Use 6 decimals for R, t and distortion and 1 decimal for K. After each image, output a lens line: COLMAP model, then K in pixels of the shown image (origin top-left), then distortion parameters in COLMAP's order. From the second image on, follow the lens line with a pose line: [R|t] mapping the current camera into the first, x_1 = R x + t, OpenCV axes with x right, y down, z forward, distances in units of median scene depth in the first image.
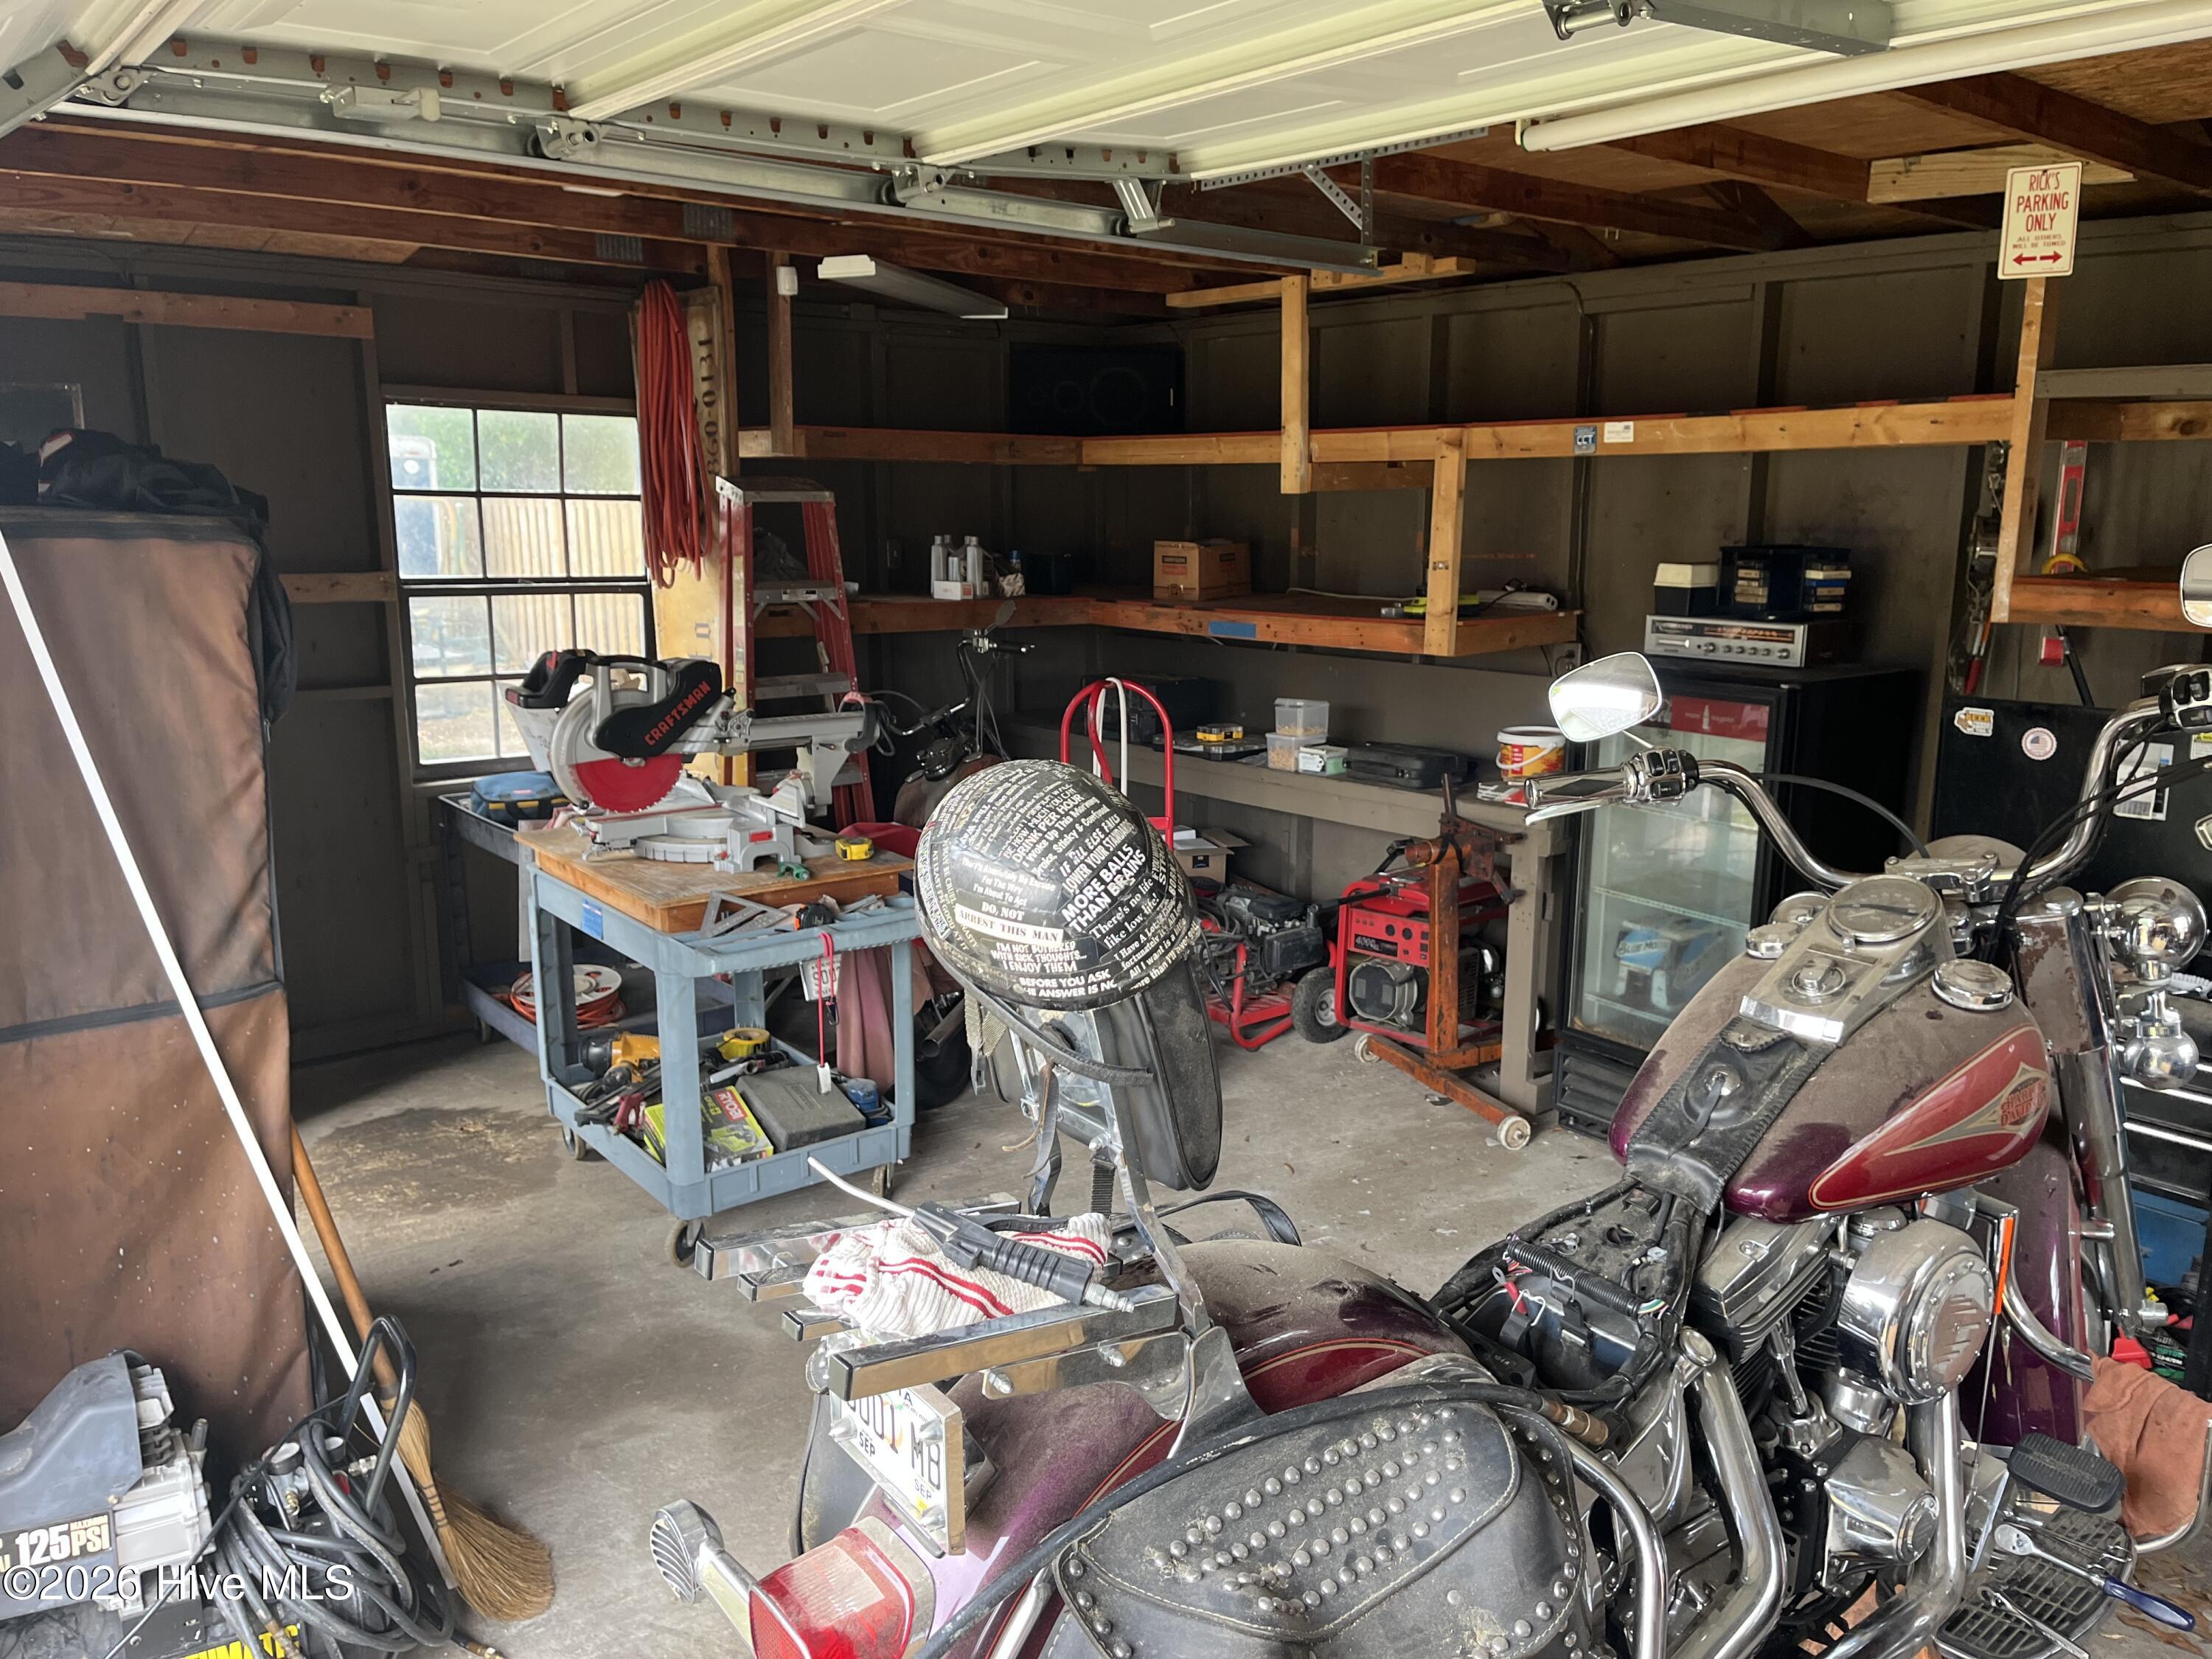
lens RADIAL K [[1653.3, 0, 1102.6], [0, 1653.3, 782.0], [0, 0, 1]] dist [0.053228, -0.040451]
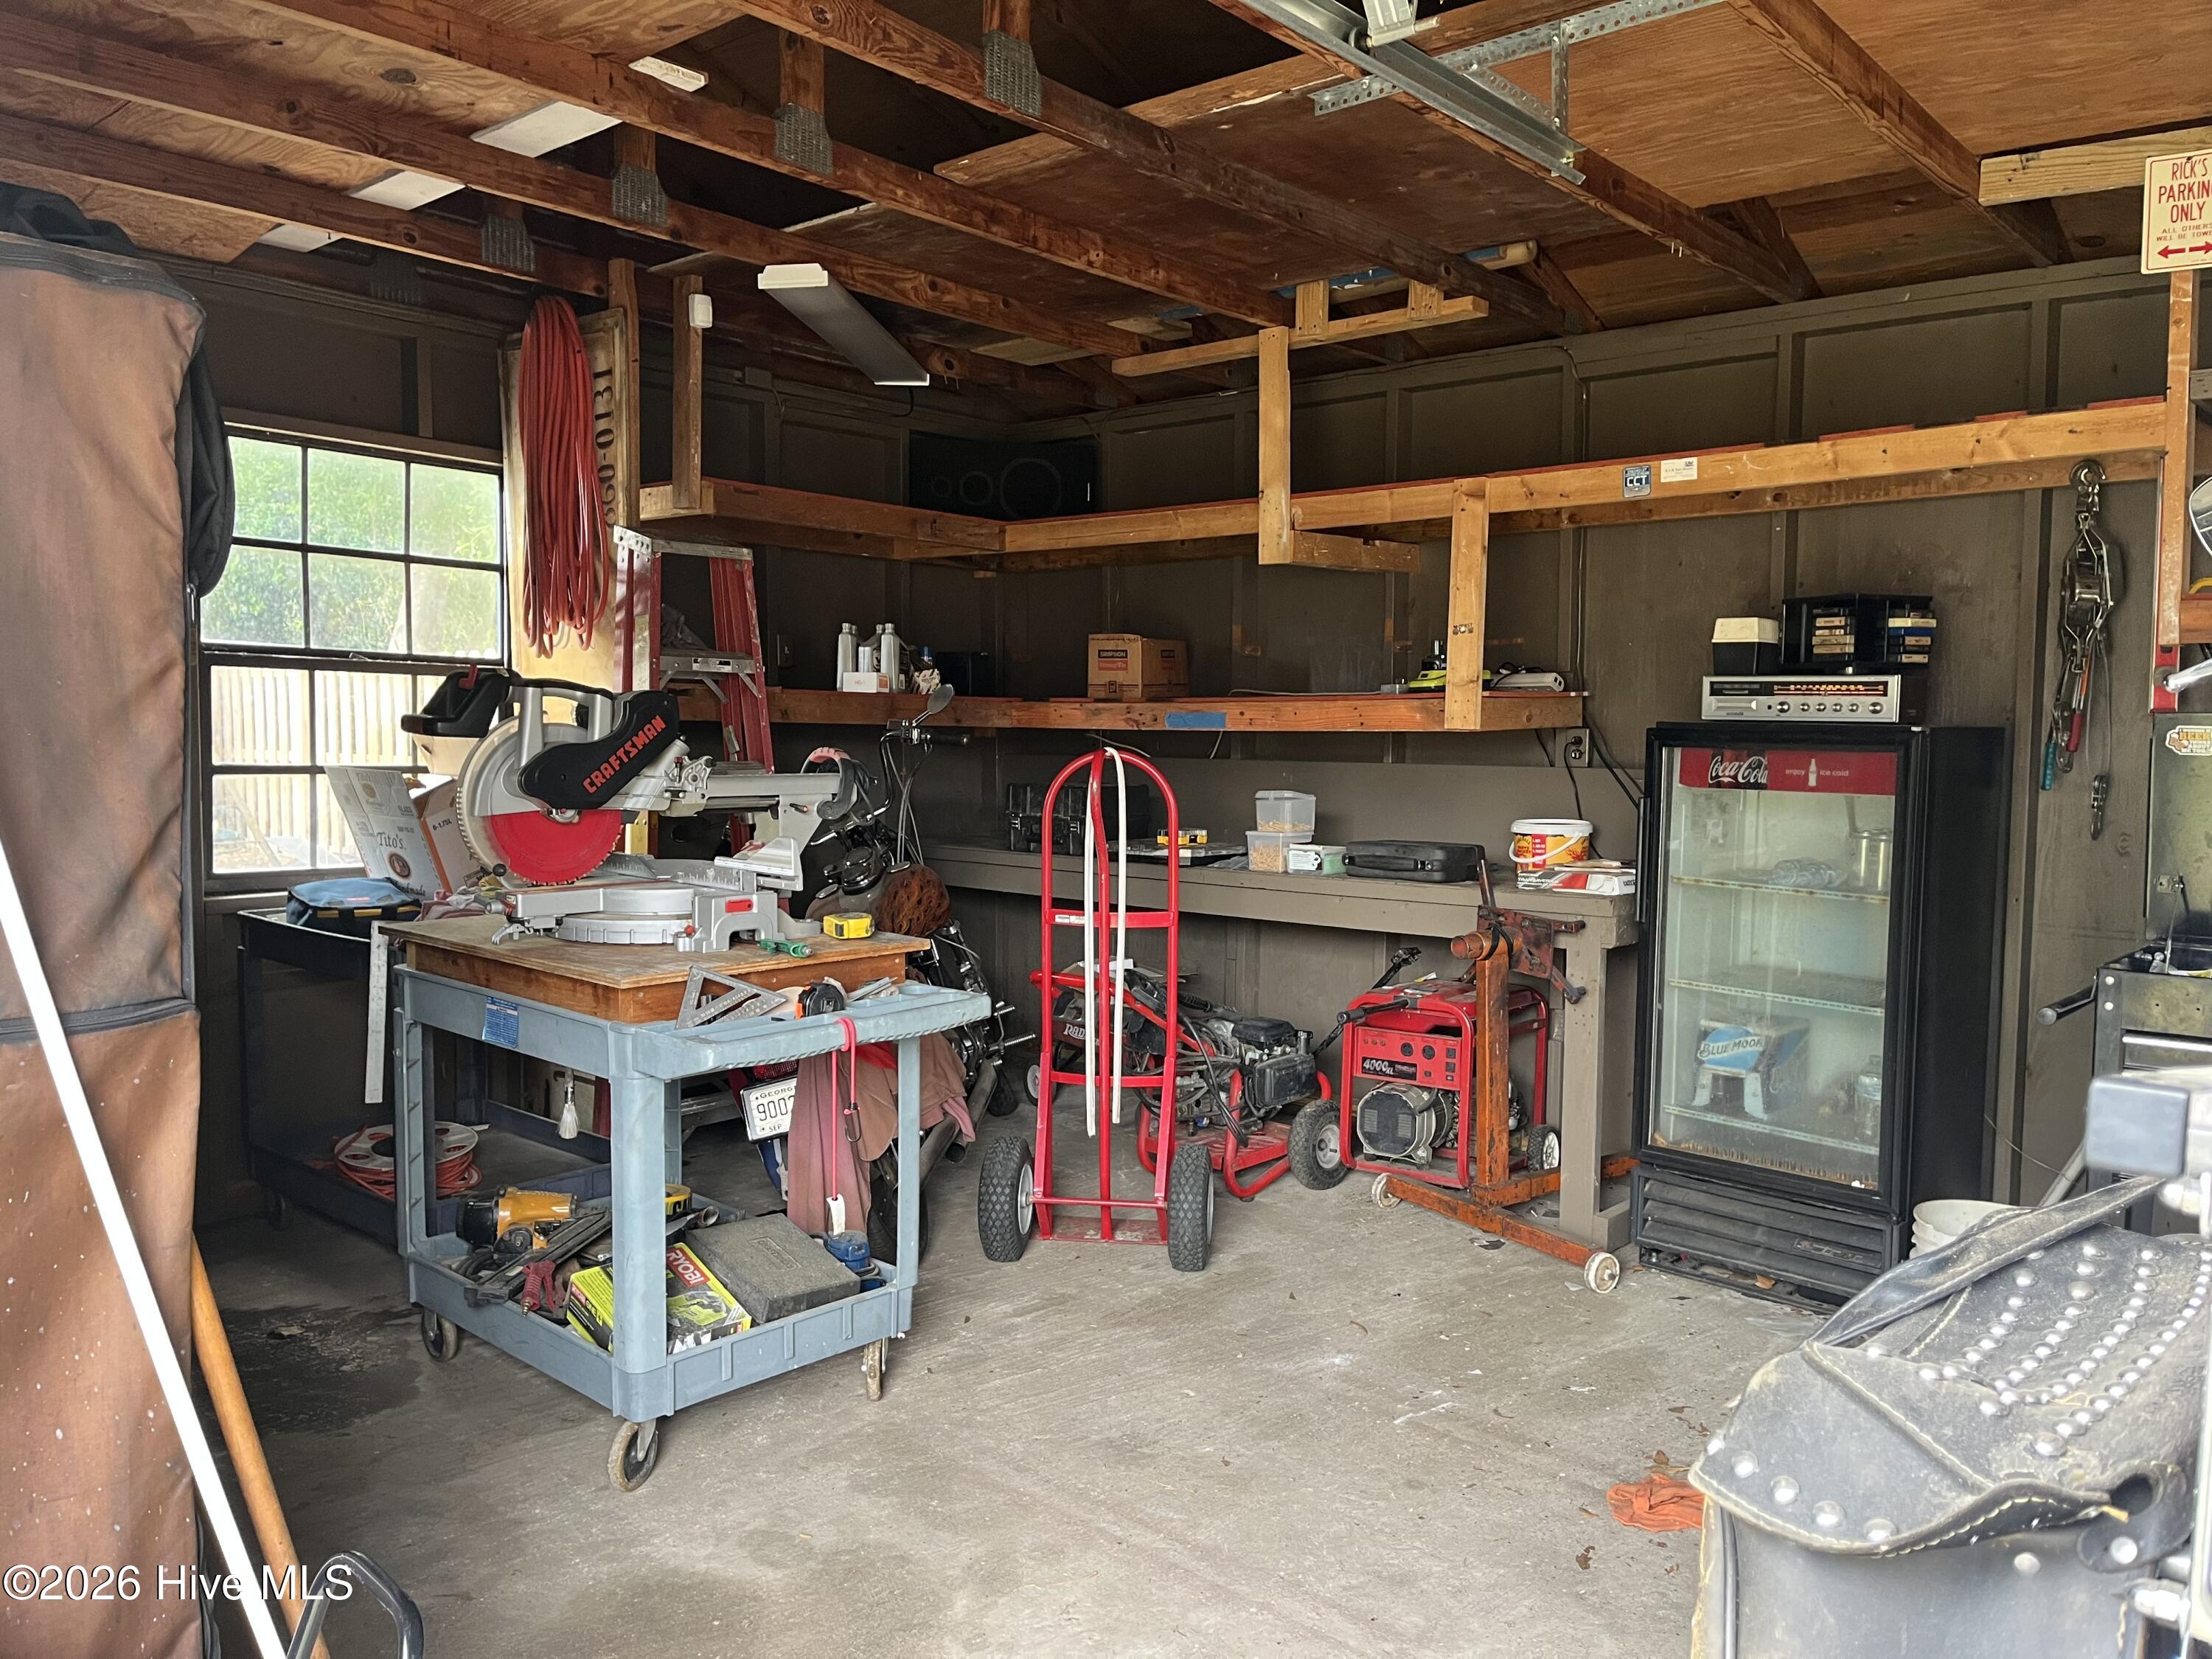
lens RADIAL K [[1653.3, 0, 1102.6], [0, 1653.3, 782.0], [0, 0, 1]] dist [0.053228, -0.040451]
pose [[0.988055, 0.002462, 0.154081, -0.128551], [0.017464, 0.991642, -0.127831, 0.063550], [-0.153108, 0.128995, 0.979754, 0.165512]]
